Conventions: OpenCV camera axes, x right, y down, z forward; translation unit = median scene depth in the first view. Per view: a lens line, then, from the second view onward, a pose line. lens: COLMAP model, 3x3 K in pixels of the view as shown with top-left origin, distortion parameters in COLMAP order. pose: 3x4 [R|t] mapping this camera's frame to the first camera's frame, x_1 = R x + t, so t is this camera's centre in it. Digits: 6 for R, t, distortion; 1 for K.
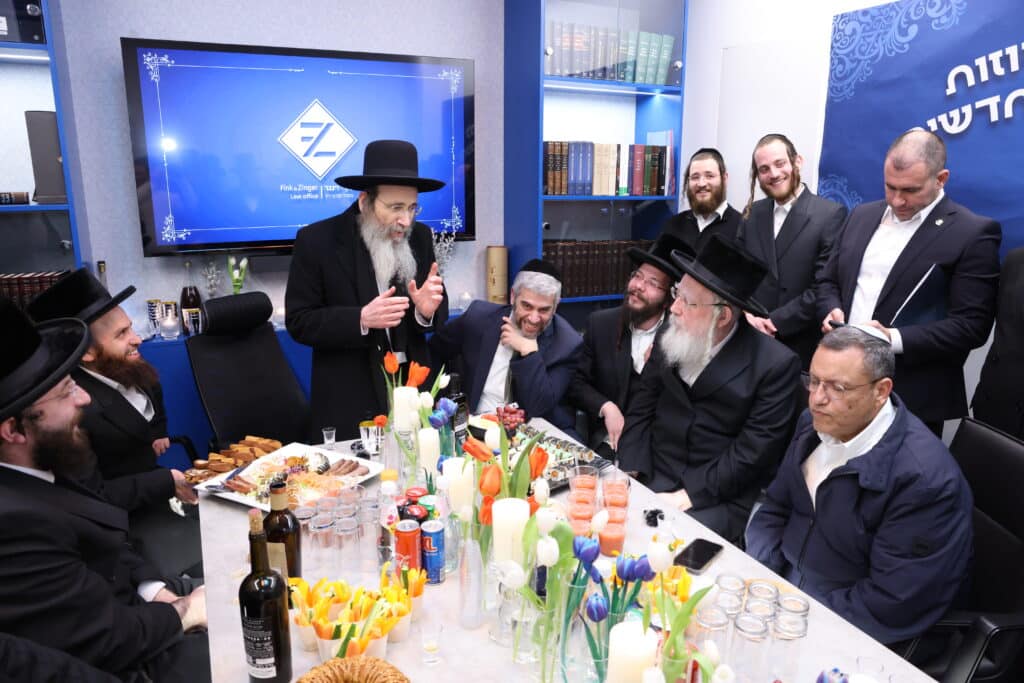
lens RADIAL K [[704.5, 0, 512.0], [0, 704.5, 341.5], [0, 0, 1]] dist [-0.097611, 0.066650]
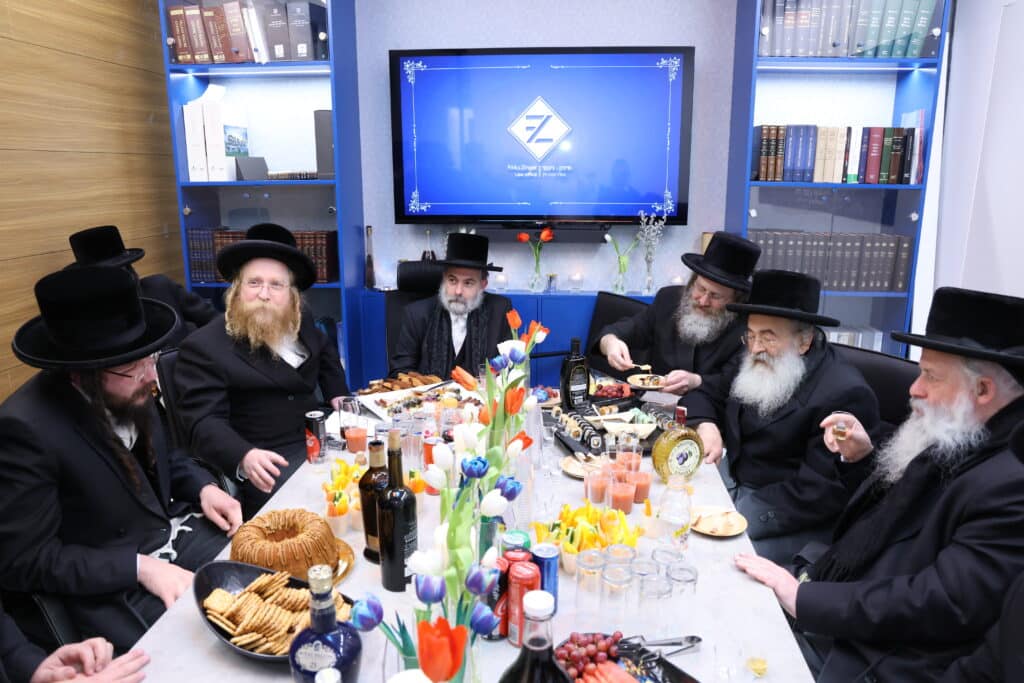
lens RADIAL K [[704.5, 0, 512.0], [0, 704.5, 341.5], [0, 0, 1]] dist [-0.097611, 0.066650]
pose [[0.859964, 0.118158, -0.496488, 0.284608], [-0.116045, 0.992619, 0.035231, 0.018679], [0.496986, 0.027318, 0.867329, 0.006438]]
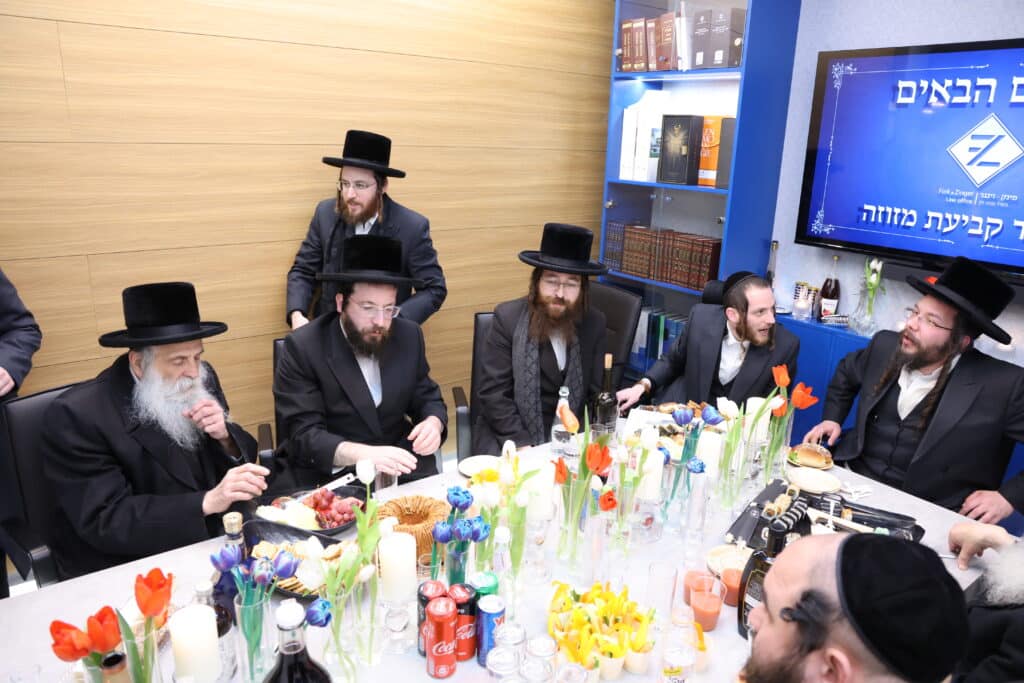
lens RADIAL K [[704.5, 0, 512.0], [0, 704.5, 341.5], [0, 0, 1]] dist [-0.097611, 0.066650]
pose [[0.196140, 0.279256, -0.939971, 0.470043], [-0.263340, 0.938377, 0.223833, -0.095998], [0.944553, 0.203630, 0.257592, 0.271258]]
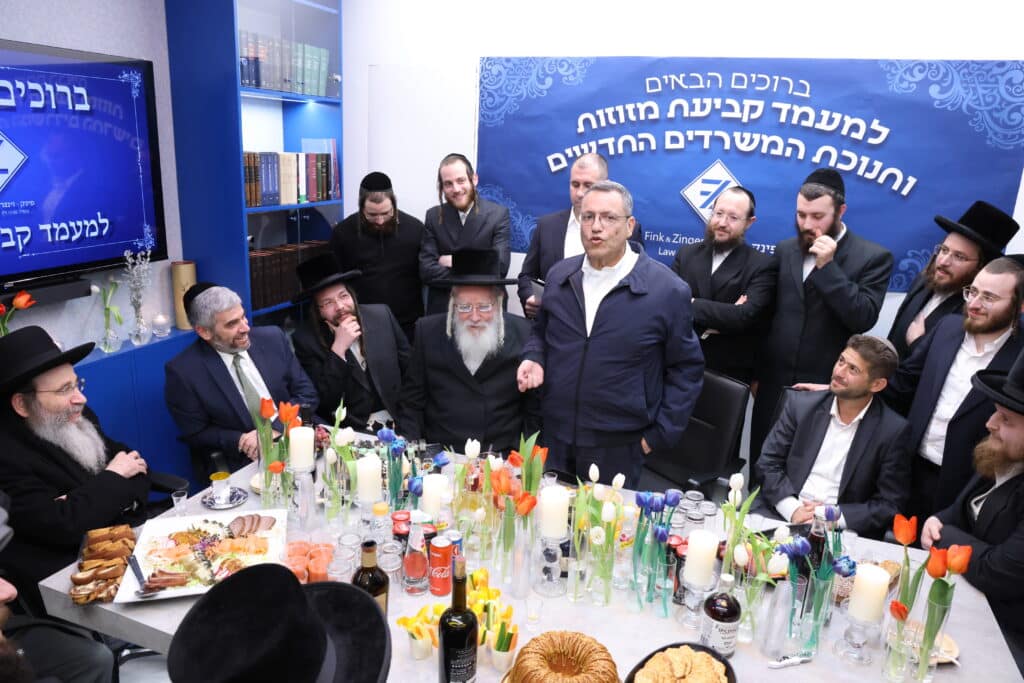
lens RADIAL K [[706.2, 0, 505.3], [0, 706.2, 343.4], [0, 0, 1]] dist [-0.097820, 0.065845]
pose [[0.724831, -0.163550, 0.669232, -0.405593], [0.126562, 0.986491, 0.104007, -0.082912], [-0.677201, 0.009312, 0.735739, 0.038396]]
